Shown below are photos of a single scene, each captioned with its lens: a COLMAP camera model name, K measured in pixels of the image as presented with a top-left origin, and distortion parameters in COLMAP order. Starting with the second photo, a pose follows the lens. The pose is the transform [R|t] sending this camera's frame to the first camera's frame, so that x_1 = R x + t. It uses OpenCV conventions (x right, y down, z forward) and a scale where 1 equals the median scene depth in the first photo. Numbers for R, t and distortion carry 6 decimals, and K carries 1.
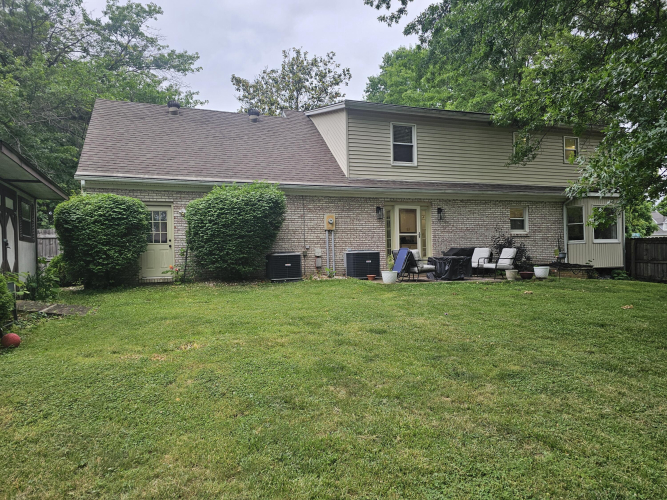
lens RADIAL K [[442.2, 0, 327.9], [0, 442.2, 256.8], [0, 0, 1]] dist [0.047176, -0.035726]
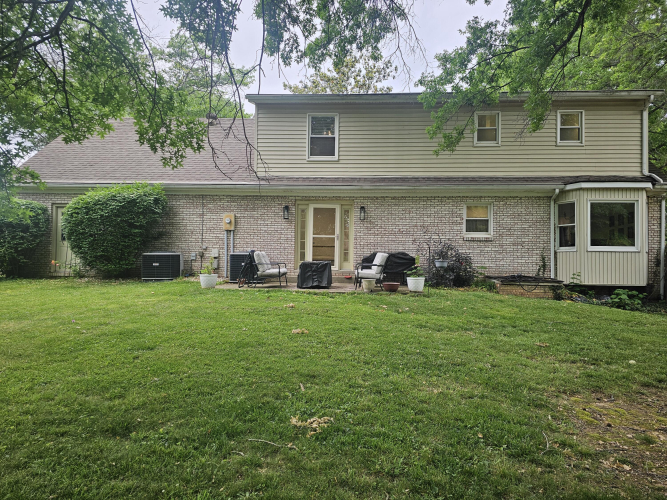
lens RADIAL K [[442.2, 0, 338.4], [0, 442.2, 248.9], [0, 0, 1]] dist [0.047176, -0.035726]
pose [[0.928263, 0.022088, -0.371269, 0.545475], [-0.031553, 0.999313, -0.019438, -0.008221], [0.370584, 0.029758, 0.928322, 0.181183]]
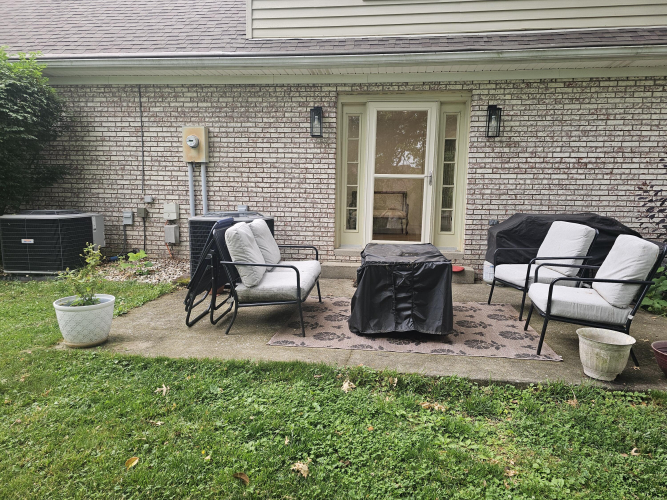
lens RADIAL K [[442.2, 0, 333.3], [0, 442.2, 253.3], [0, 0, 1]] dist [0.047176, -0.035726]
pose [[0.896229, 0.093423, -0.433643, 0.313399], [-0.033685, 0.989082, 0.143467, -0.036670], [0.442312, -0.113972, 0.889590, 0.603906]]
